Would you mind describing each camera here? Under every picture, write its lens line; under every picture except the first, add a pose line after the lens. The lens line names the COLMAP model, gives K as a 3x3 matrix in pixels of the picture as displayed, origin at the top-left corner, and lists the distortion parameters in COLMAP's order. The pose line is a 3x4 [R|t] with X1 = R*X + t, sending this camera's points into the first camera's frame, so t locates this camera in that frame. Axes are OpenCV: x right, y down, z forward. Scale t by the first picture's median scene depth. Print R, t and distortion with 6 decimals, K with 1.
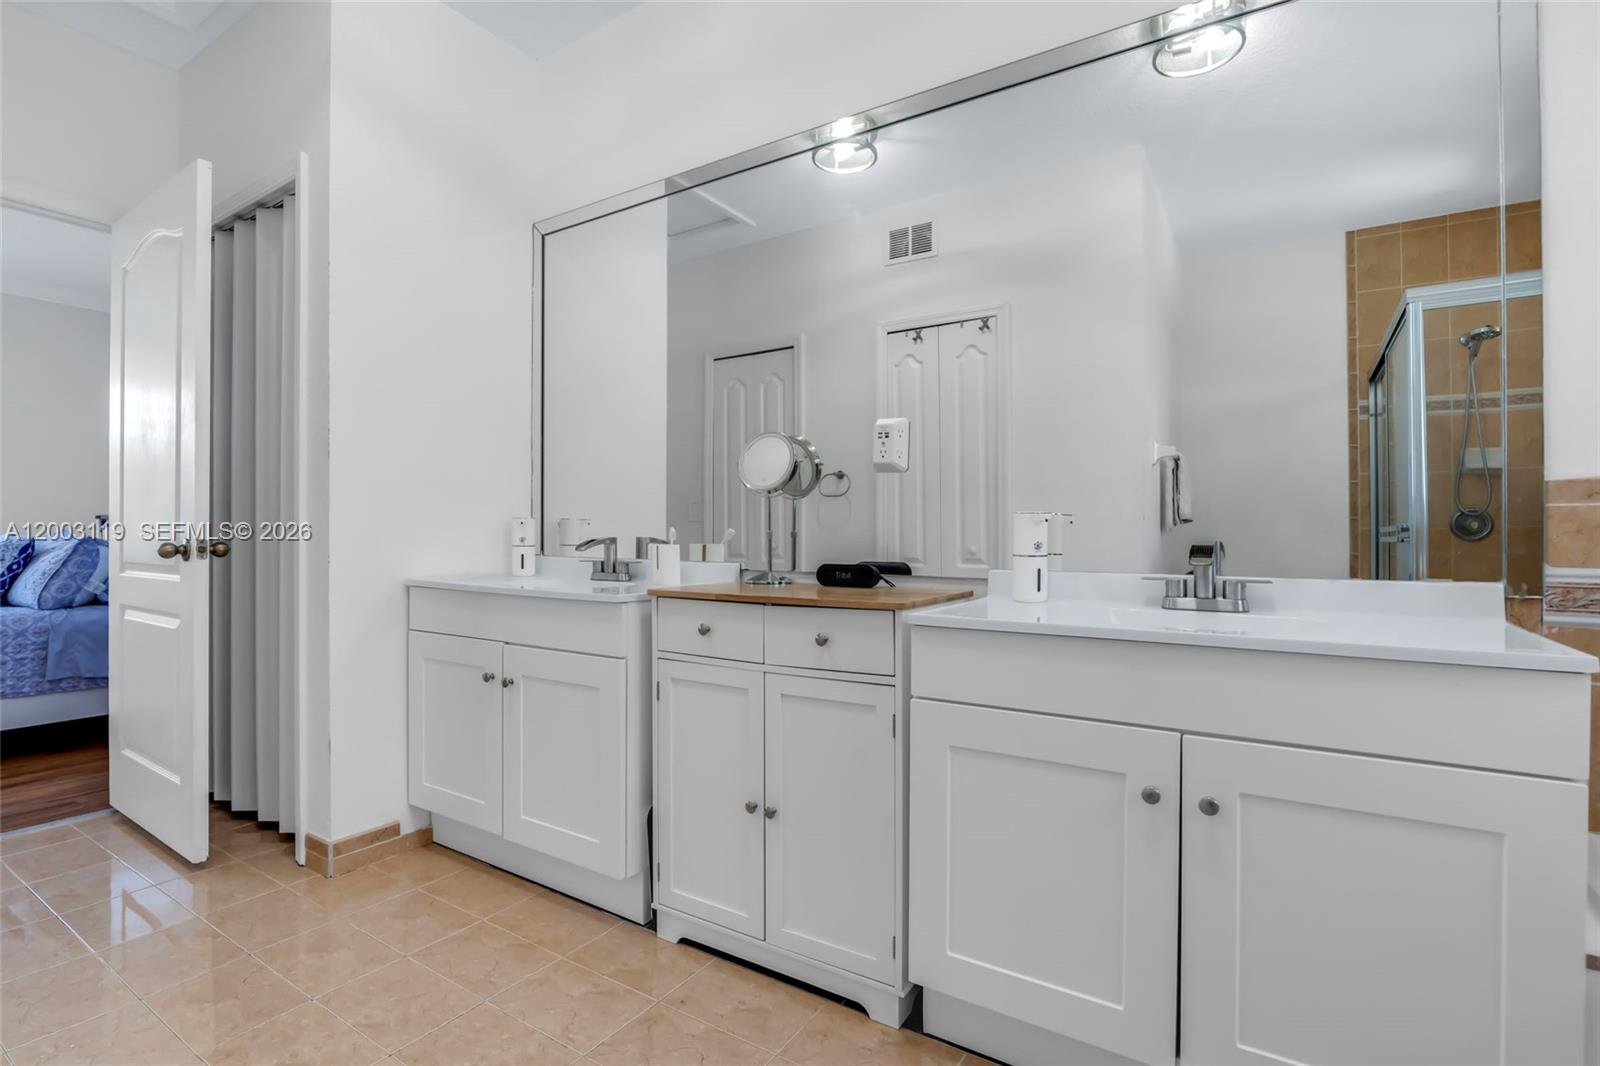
lens RADIAL K [[762.8, 0, 811.5], [0, 762.8, 526.3], [0, 0, 1]] dist [-0.014243, 0.000120]
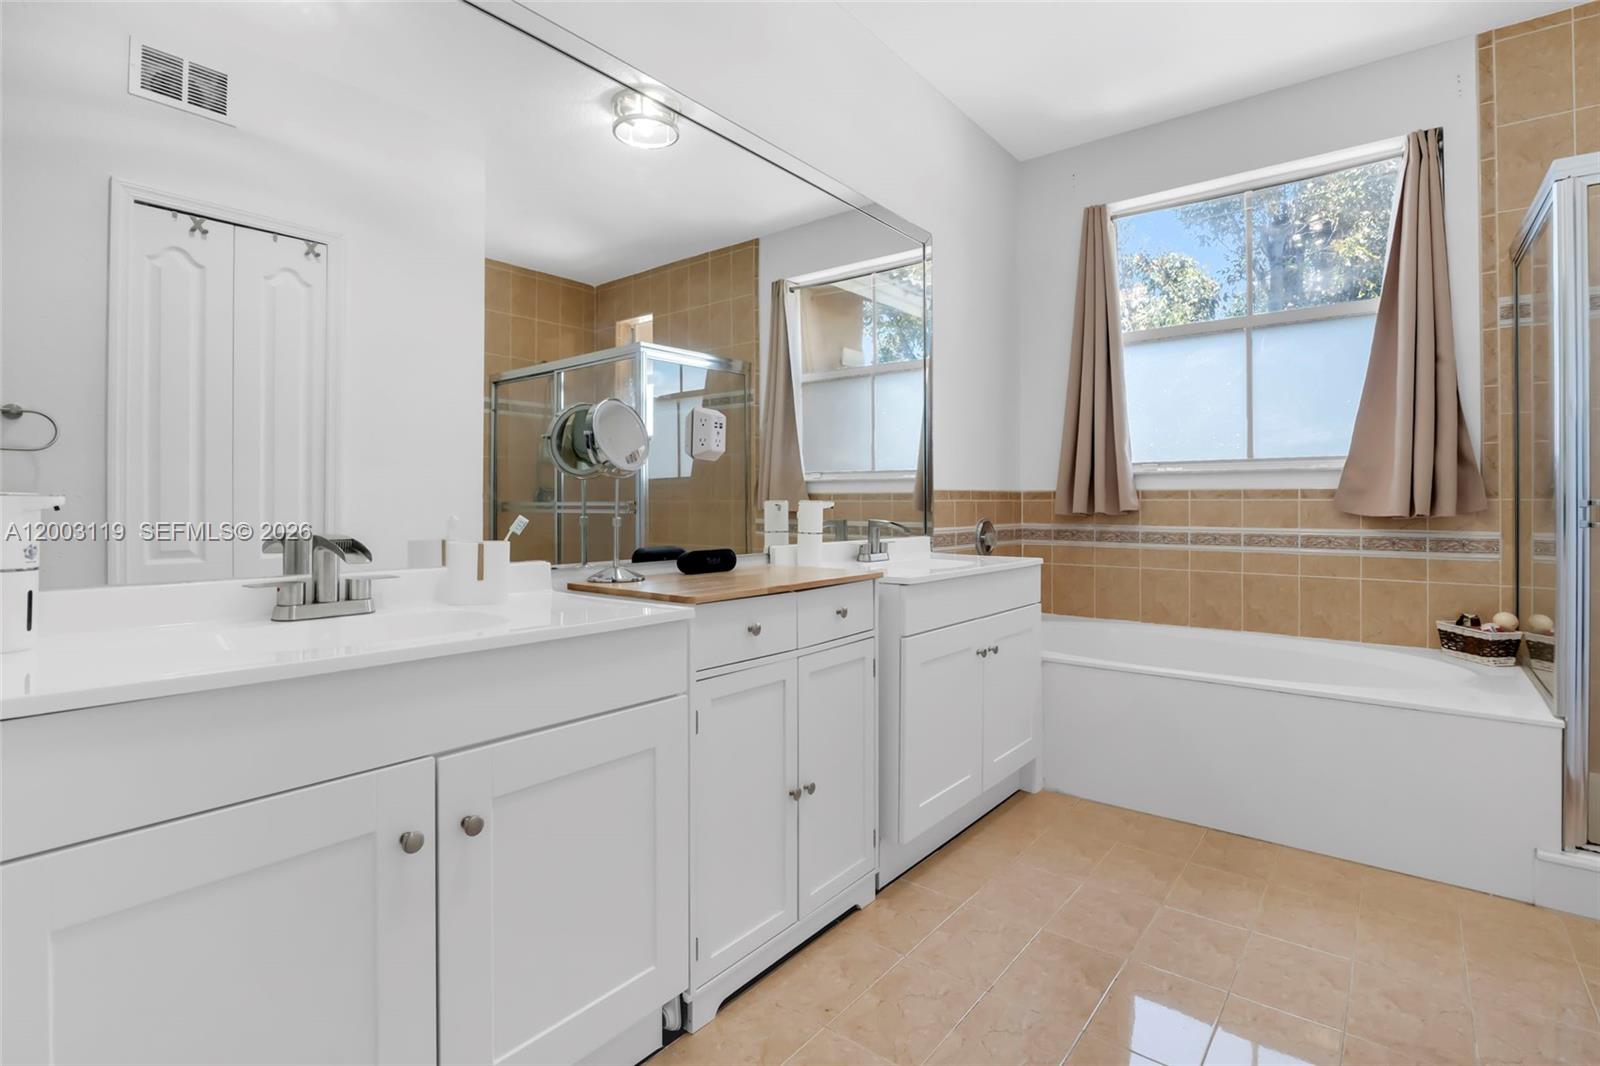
lens RADIAL K [[757.9, 0, 843.6], [0, 757.9, 480.4], [0, 0, 1]] dist [-0.013610, 0.000016]
pose [[0.087256, 0.026776, 0.995826, -0.505658], [-0.005994, 0.999635, -0.026353, -0.010246], [-0.996168, -0.003670, 0.087384, 0.395482]]
